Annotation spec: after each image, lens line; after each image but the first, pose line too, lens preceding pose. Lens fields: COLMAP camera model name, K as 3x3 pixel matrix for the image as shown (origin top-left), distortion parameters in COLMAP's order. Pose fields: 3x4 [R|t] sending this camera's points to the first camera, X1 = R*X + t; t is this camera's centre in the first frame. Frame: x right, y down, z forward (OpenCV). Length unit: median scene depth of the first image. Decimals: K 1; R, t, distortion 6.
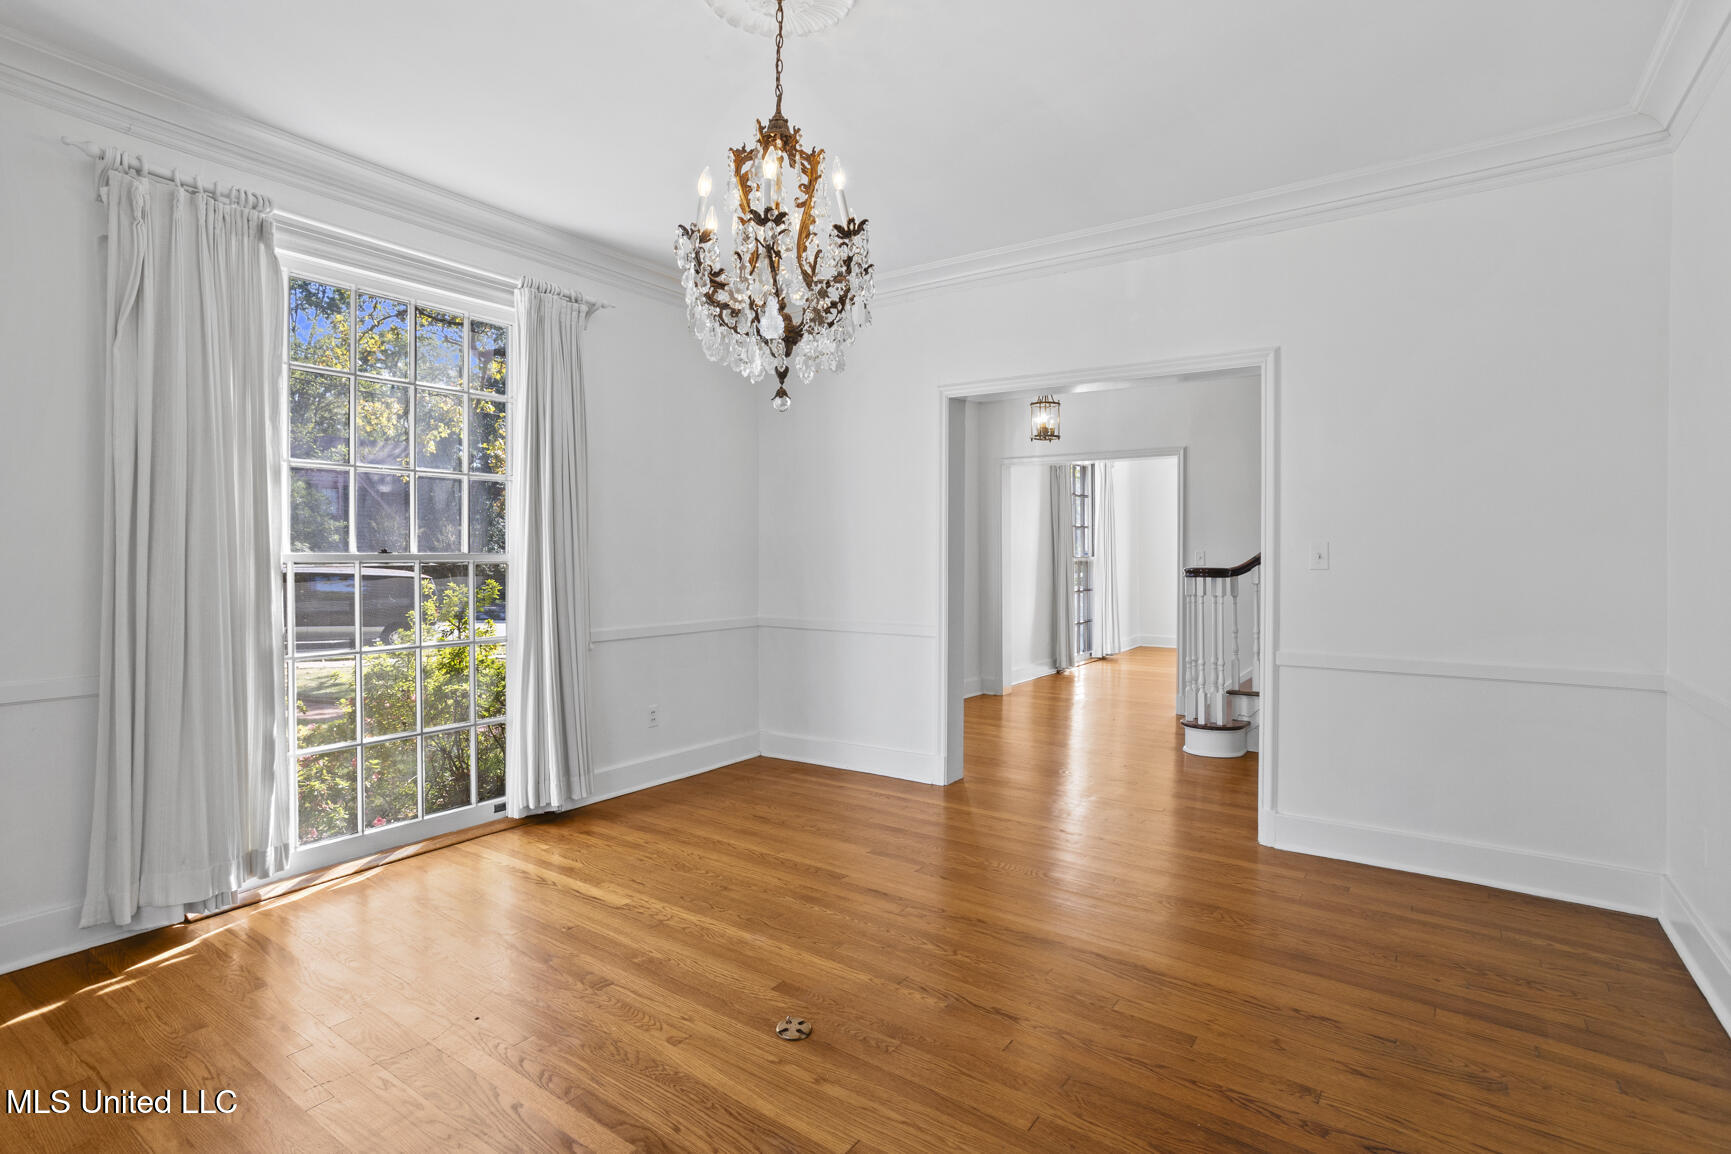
lens RADIAL K [[851.7, 0, 865.5], [0, 851.7, 577.0], [0, 0, 1]] dist [-0.000638, 0.000215]
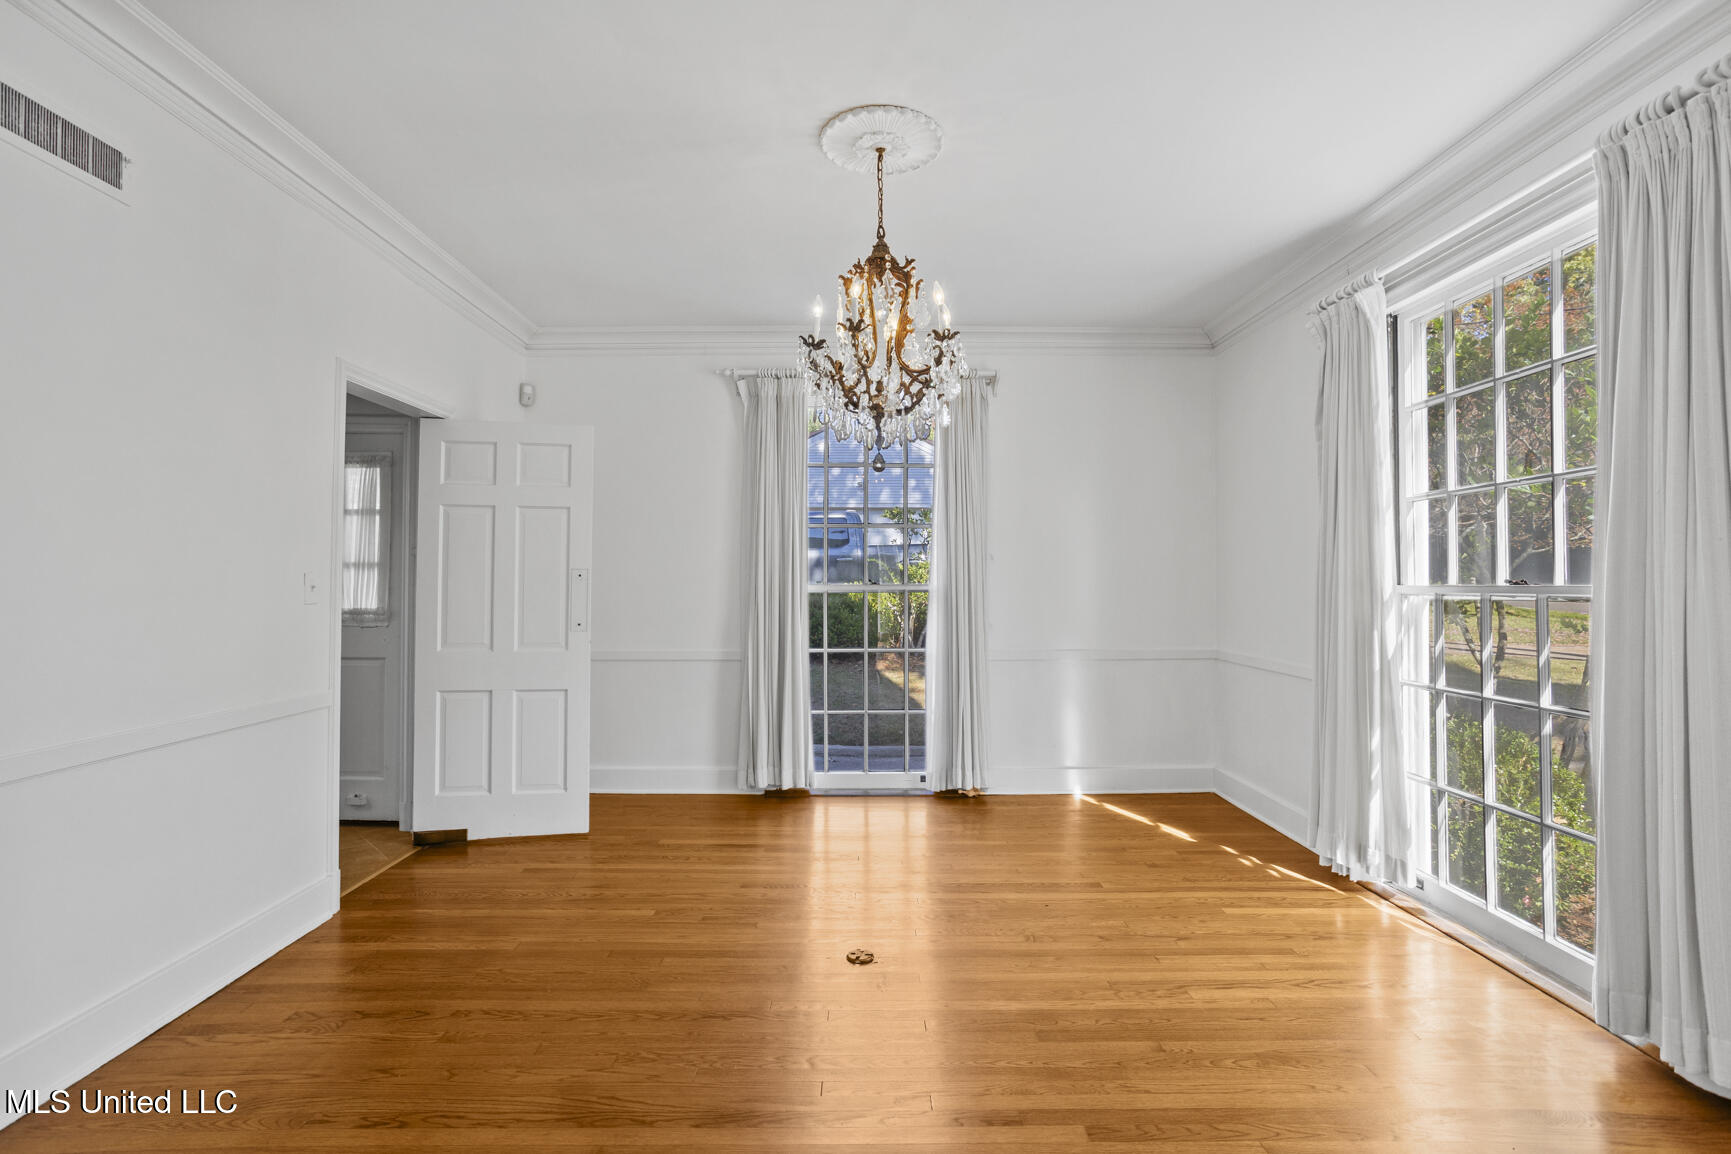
lens RADIAL K [[851.7, 0, 865.5], [0, 851.7, 577.0], [0, 0, 1]] dist [-0.000638, 0.000215]
pose [[-0.818437, -0.004899, -0.574576, 0.545290], [-0.013065, 0.999864, 0.010085, -0.044688], [0.574448, 0.015761, -0.818389, 1.718469]]
